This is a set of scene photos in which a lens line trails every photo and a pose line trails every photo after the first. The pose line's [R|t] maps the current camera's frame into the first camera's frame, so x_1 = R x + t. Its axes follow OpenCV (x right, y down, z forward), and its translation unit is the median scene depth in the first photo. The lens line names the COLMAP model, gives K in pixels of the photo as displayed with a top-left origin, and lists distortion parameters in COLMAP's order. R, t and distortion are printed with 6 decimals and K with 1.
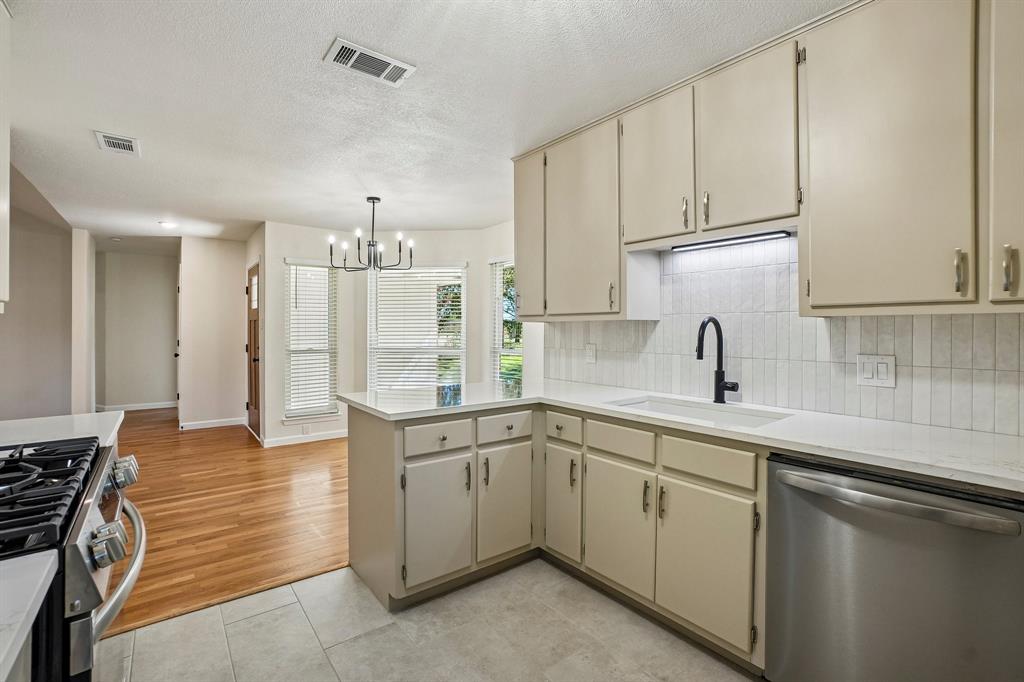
lens RADIAL K [[445.1, 0, 512.0], [0, 445.1, 341.0], [0, 0, 1]] dist [0.000156, 0.000036]
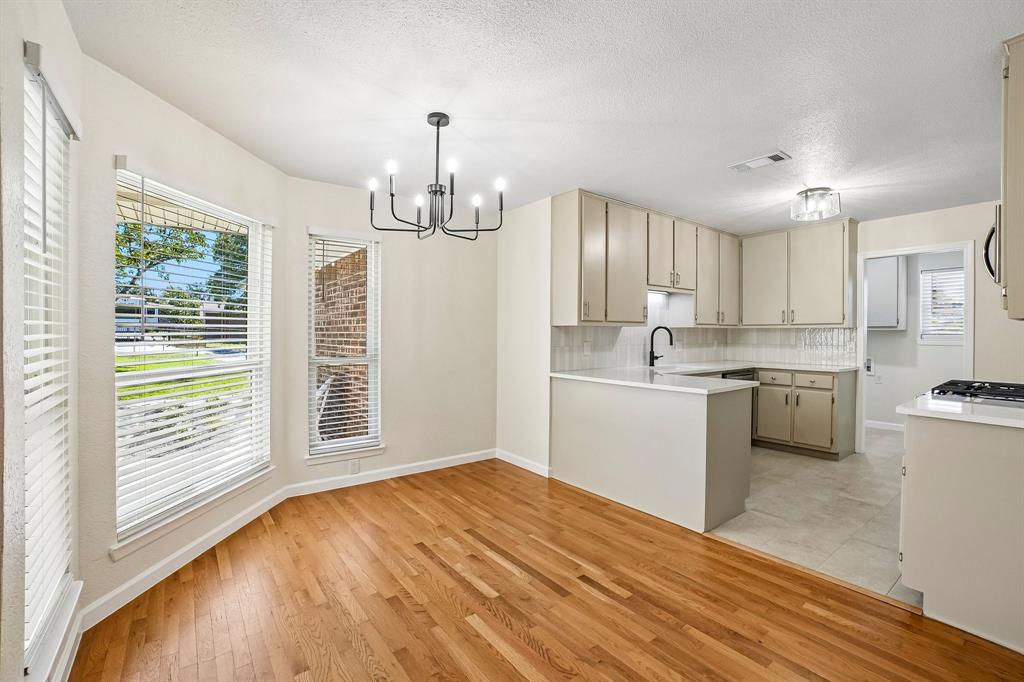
lens RADIAL K [[442.3, 0, 512.0], [0, 442.3, 341.0], [0, 0, 1]] dist [-0.000517, -0.000052]
pose [[0.000783, -0.016025, 0.999871, -1.526030], [0.011857, 0.999801, 0.016015, -0.025180], [-0.999929, 0.011843, 0.000973, 1.511289]]
